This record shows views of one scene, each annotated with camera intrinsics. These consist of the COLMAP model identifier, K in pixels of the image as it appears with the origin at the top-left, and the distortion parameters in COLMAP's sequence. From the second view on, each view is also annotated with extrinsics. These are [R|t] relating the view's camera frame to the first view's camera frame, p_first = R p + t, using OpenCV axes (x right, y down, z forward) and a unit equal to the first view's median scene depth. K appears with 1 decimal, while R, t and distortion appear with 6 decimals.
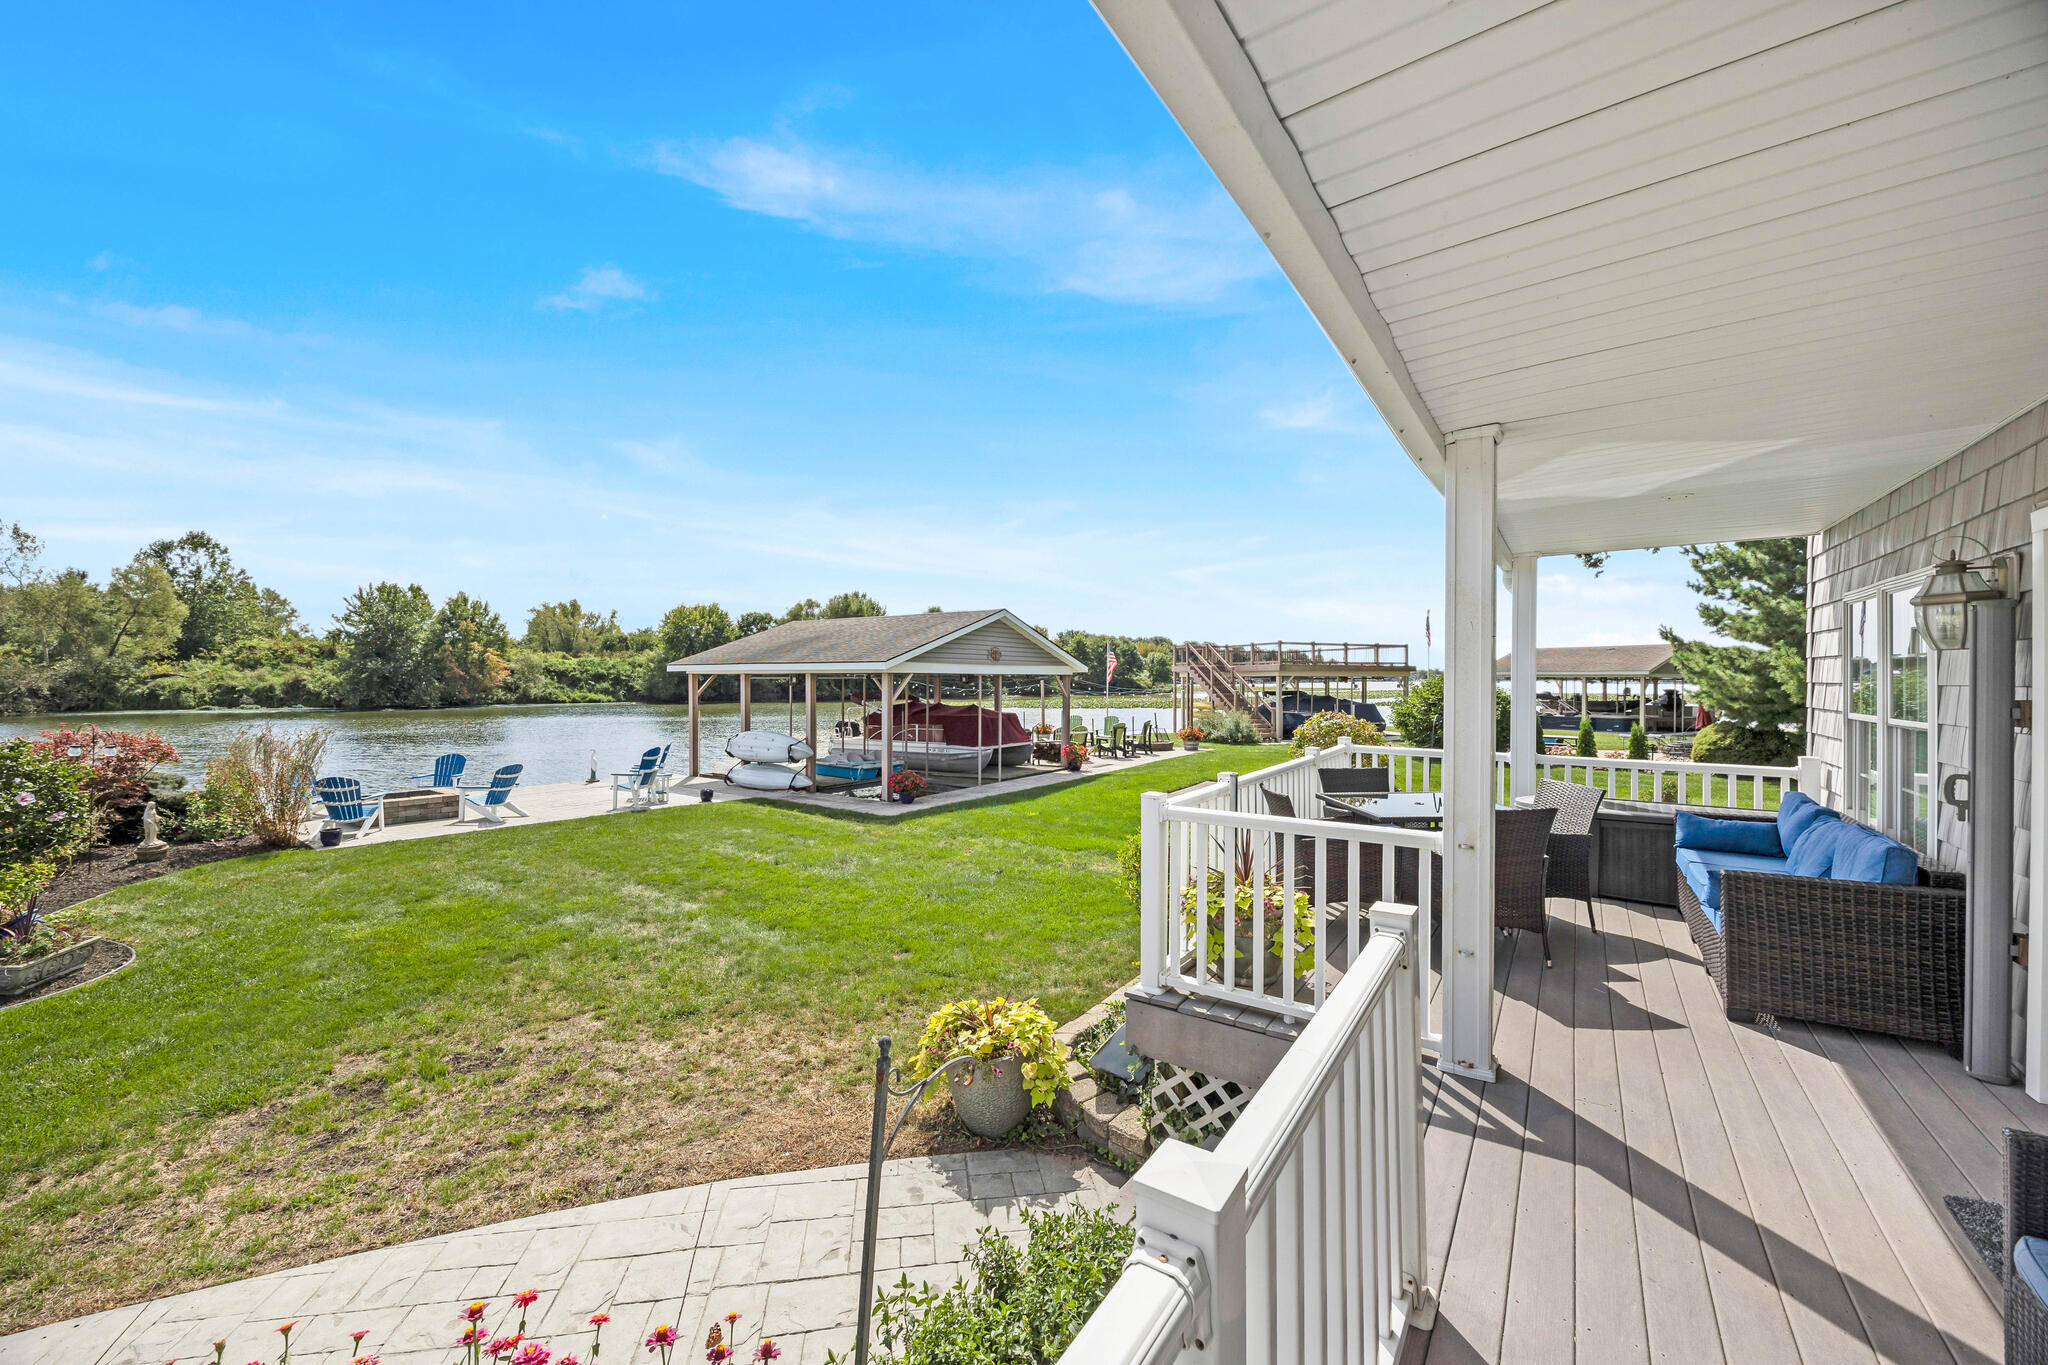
lens RADIAL K [[778.7, 0, 1017.1], [0, 778.7, 676.4], [0, 0, 1]] dist [-0.000680, -0.000024]
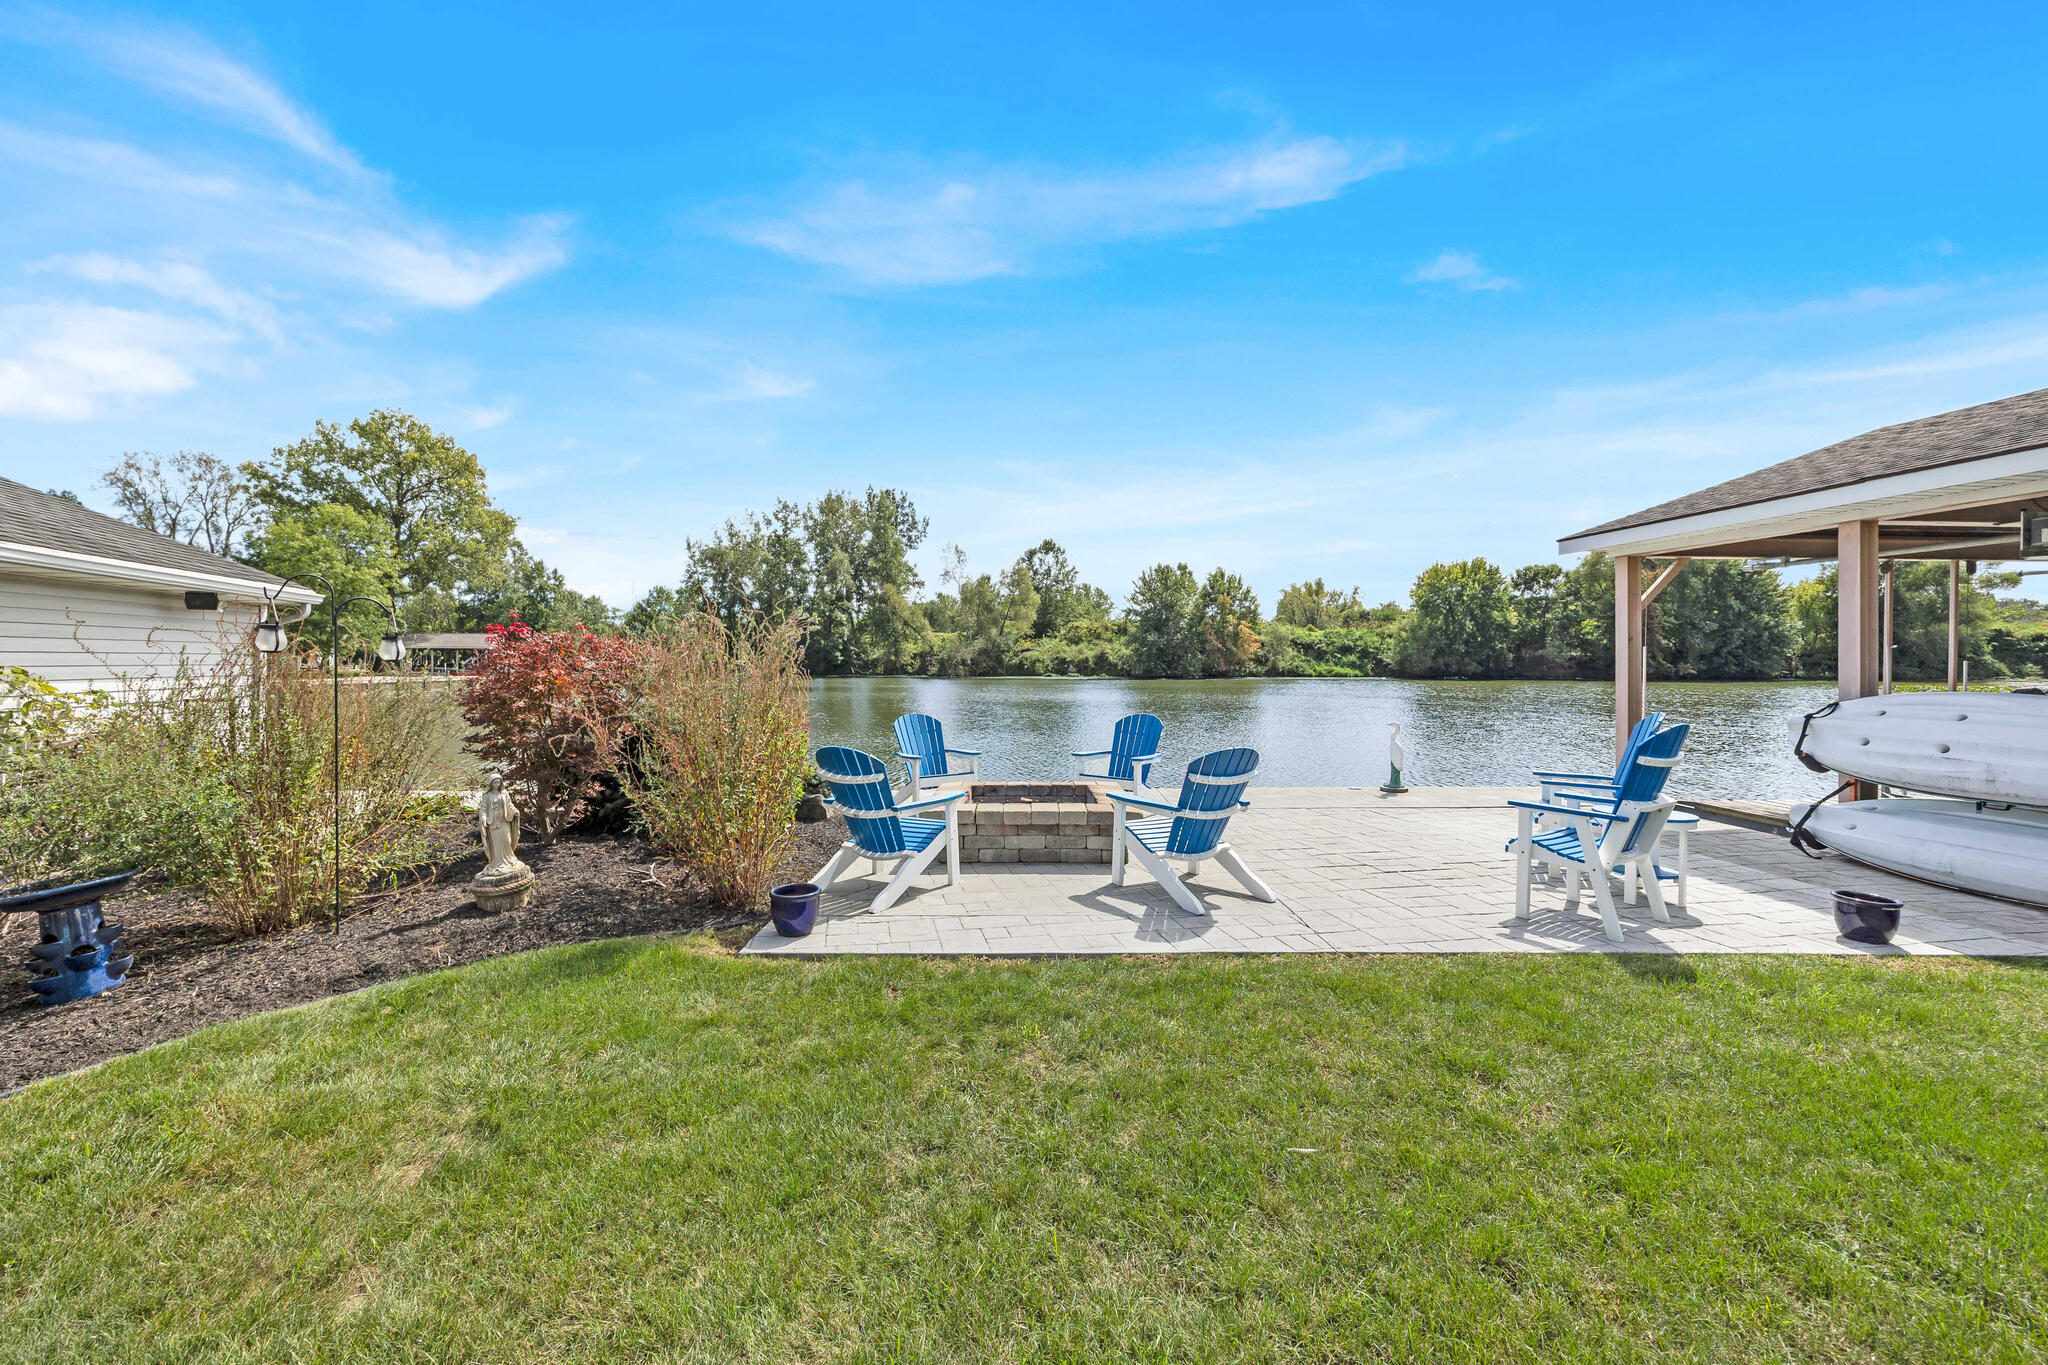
lens RADIAL K [[789.1, 0, 1020.0], [0, 789.1, 680.2], [0, 0, 1]] dist [-0.000186, 0.000061]
pose [[0.640547, 0.016995, -0.767731, -0.085021], [0.004647, 0.999651, 0.026006, 0.014137], [0.767905, -0.020226, 0.640245, 0.136130]]
